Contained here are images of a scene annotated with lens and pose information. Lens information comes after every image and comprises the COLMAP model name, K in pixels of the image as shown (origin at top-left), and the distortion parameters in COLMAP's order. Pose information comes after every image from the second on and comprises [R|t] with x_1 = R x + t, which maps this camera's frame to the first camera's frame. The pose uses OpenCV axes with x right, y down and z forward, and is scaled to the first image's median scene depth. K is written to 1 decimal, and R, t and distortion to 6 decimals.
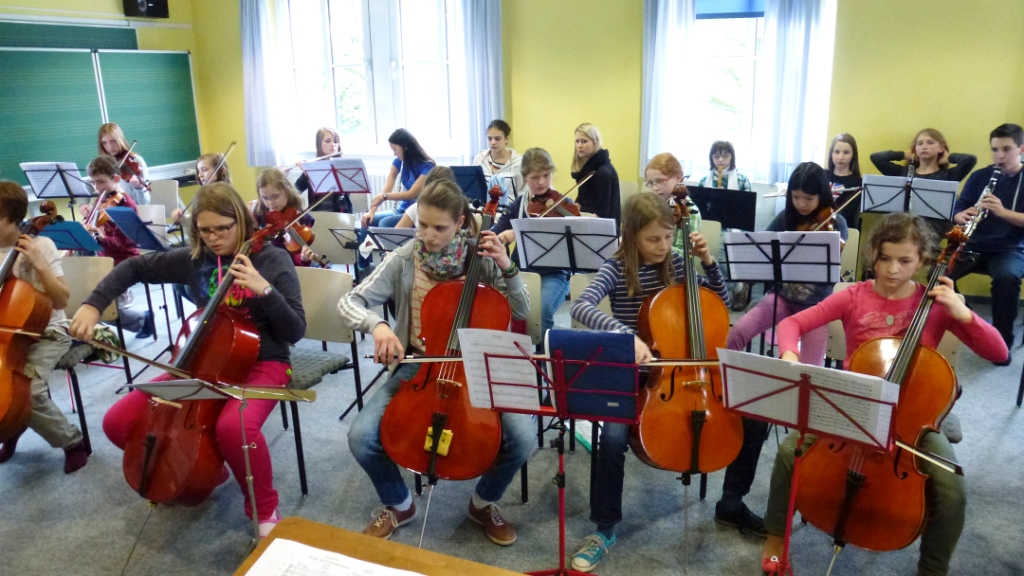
lens RADIAL K [[743.0, 0, 512.0], [0, 743.0, 288.0], [0, 0, 1]] dist [-0.059165, 0.031737]
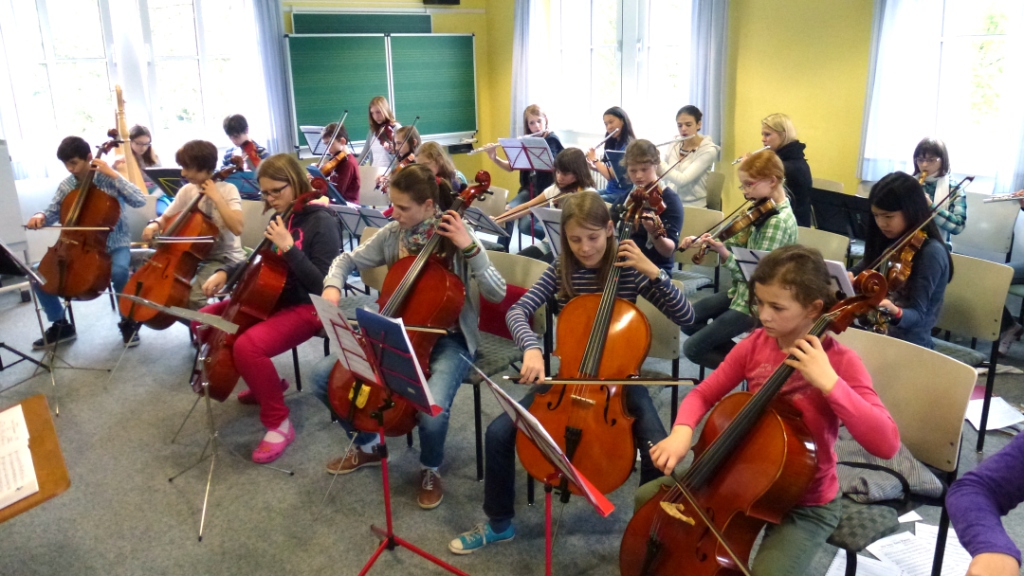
lens RADIAL K [[731.1, 0, 512.0], [0, 731.1, 288.0], [0, 0, 1]] dist [0.001138, 0.001262]
pose [[0.845882, 0.158307, -0.509335, 0.538451], [-0.140365, 0.987348, 0.073767, -0.058111], [0.514569, 0.009094, 0.857401, 0.136173]]
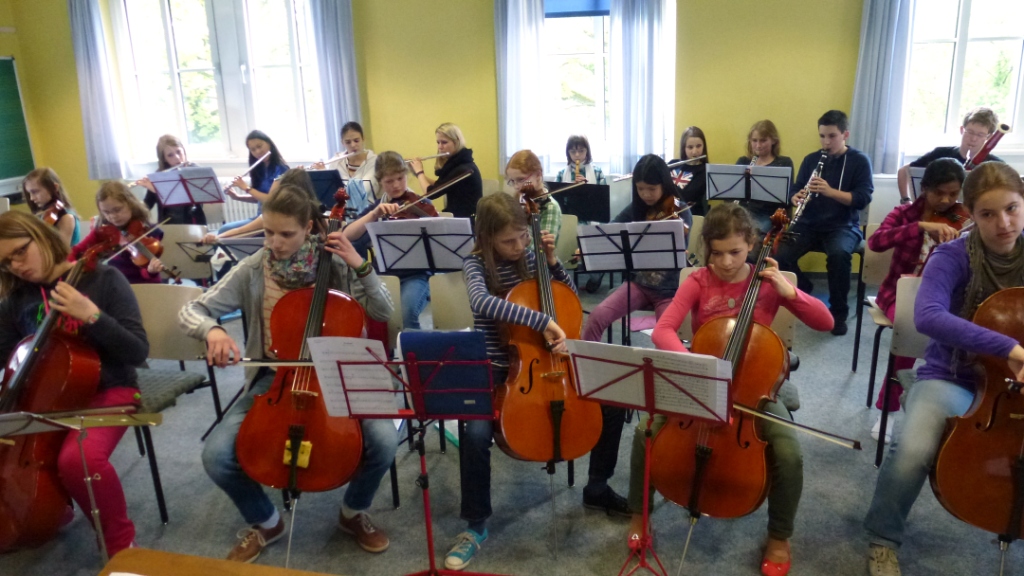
lens RADIAL K [[743.0, 0, 512.0], [0, 743.0, 288.0], [0, 0, 1]] dist [-0.059165, 0.031737]
pose [[0.985363, -0.061798, 0.158876, 0.032048], [0.061573, 0.998082, 0.006342, -0.000743], [-0.158963, 0.003533, 0.987278, -0.006599]]
